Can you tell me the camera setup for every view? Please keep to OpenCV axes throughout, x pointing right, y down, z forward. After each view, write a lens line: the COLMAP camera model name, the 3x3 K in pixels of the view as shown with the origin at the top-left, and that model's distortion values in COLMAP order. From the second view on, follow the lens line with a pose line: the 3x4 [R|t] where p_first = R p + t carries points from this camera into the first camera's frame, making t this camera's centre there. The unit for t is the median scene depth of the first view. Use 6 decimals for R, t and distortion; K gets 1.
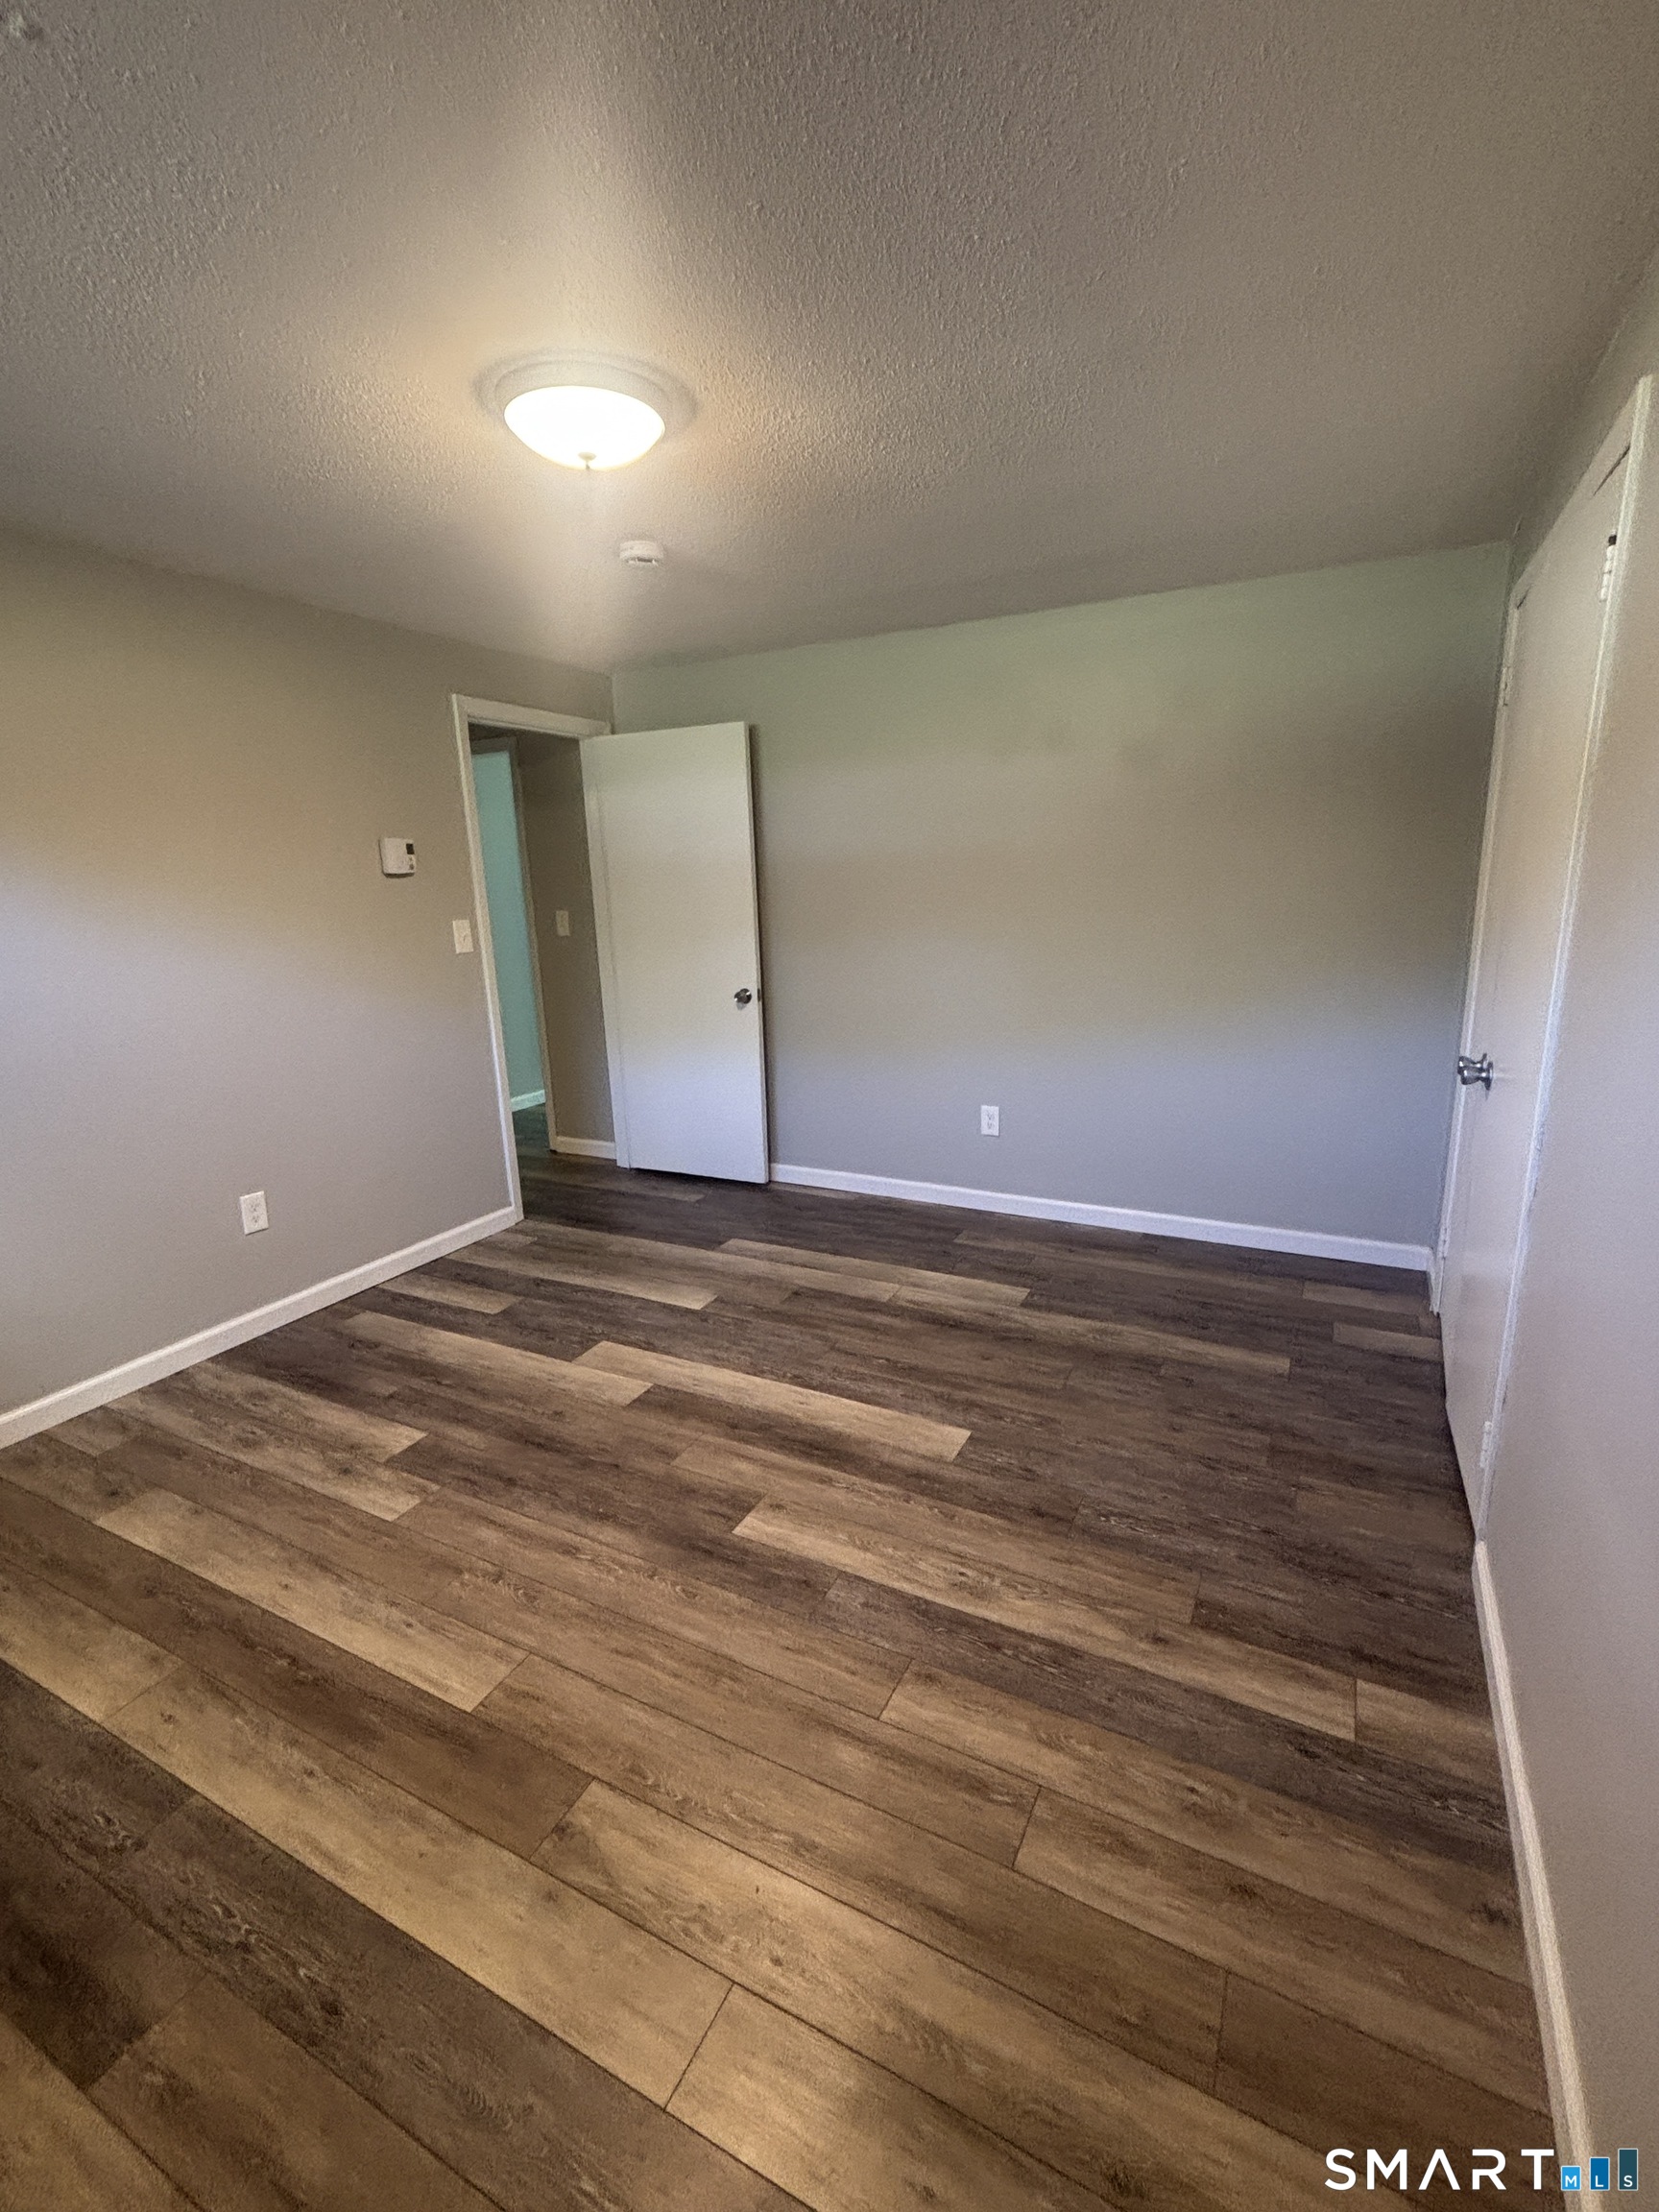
lens RADIAL K [[957.9, 0, 831.5], [0, 957.9, 1079.4], [0, 0, 1]] dist [0.009498, -0.003304]
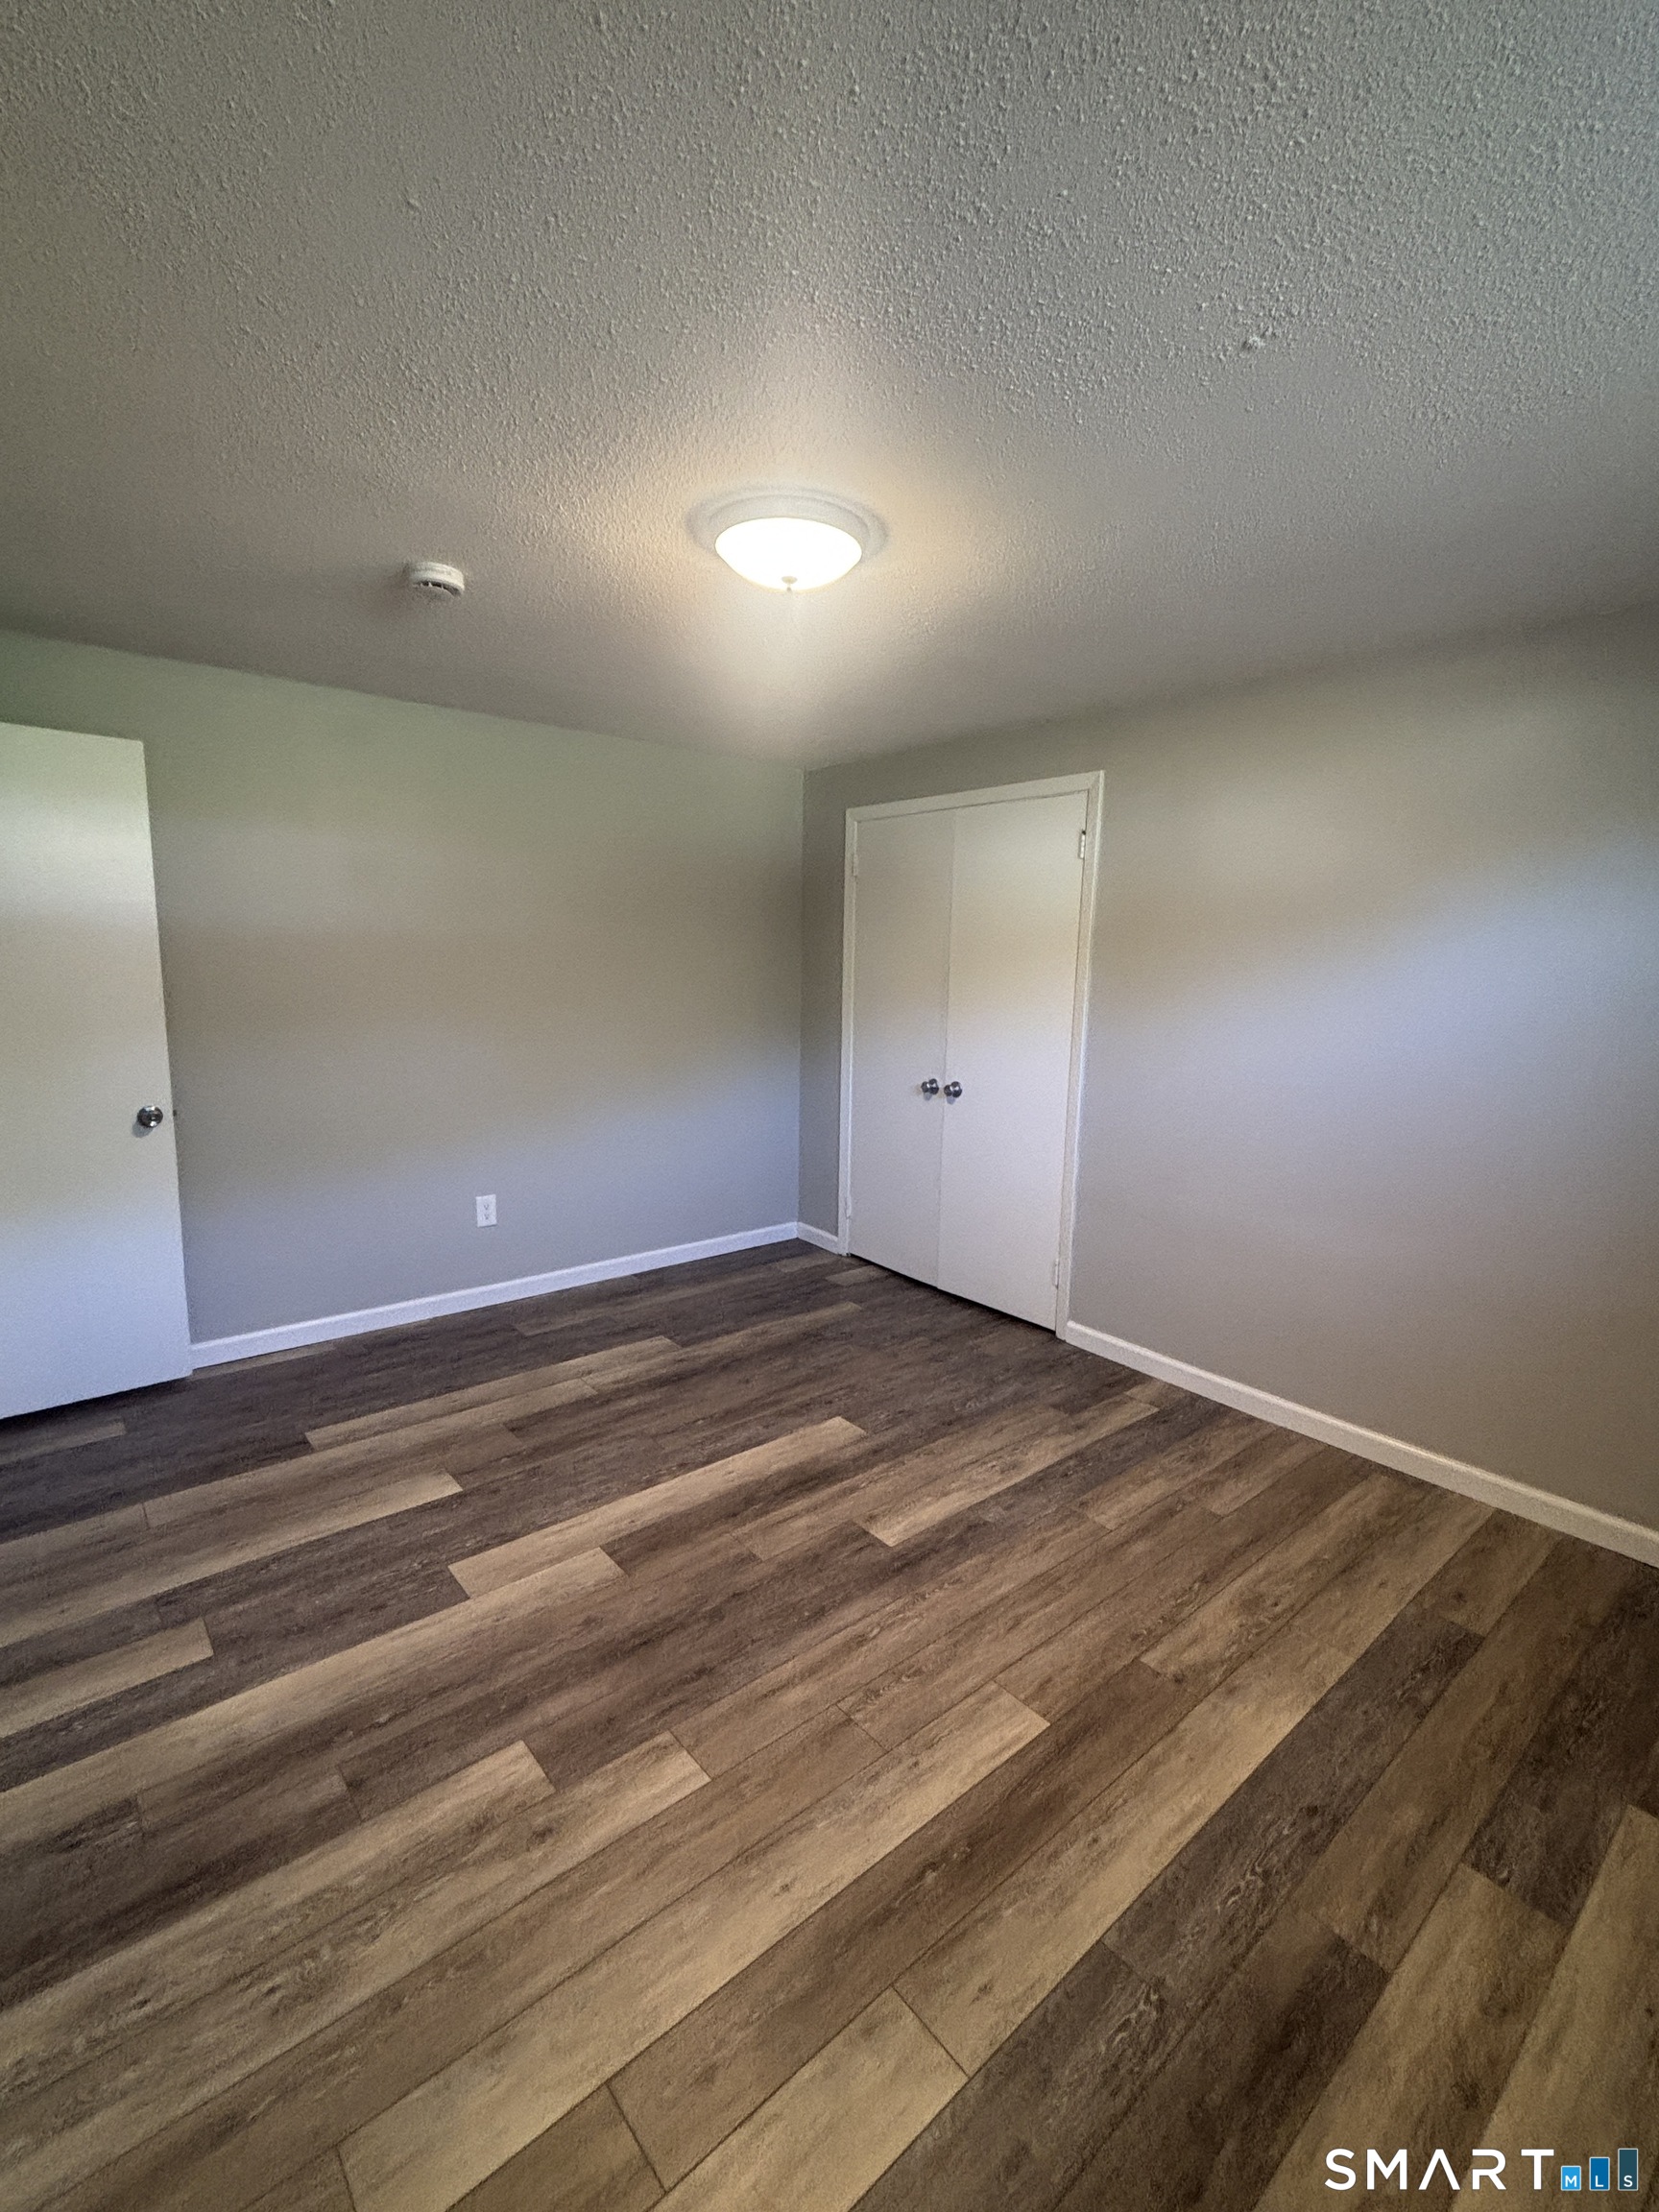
lens RADIAL K [[976.7, 0, 829.5], [0, 976.7, 1106.0], [0, 0, 1]] dist [-0.012777, 0.005027]
pose [[0.382689, -0.105331, 0.917853, -0.974812], [0.164857, 0.985320, 0.044339, -0.076144], [-0.909050, 0.134346, 0.394436, 0.492455]]
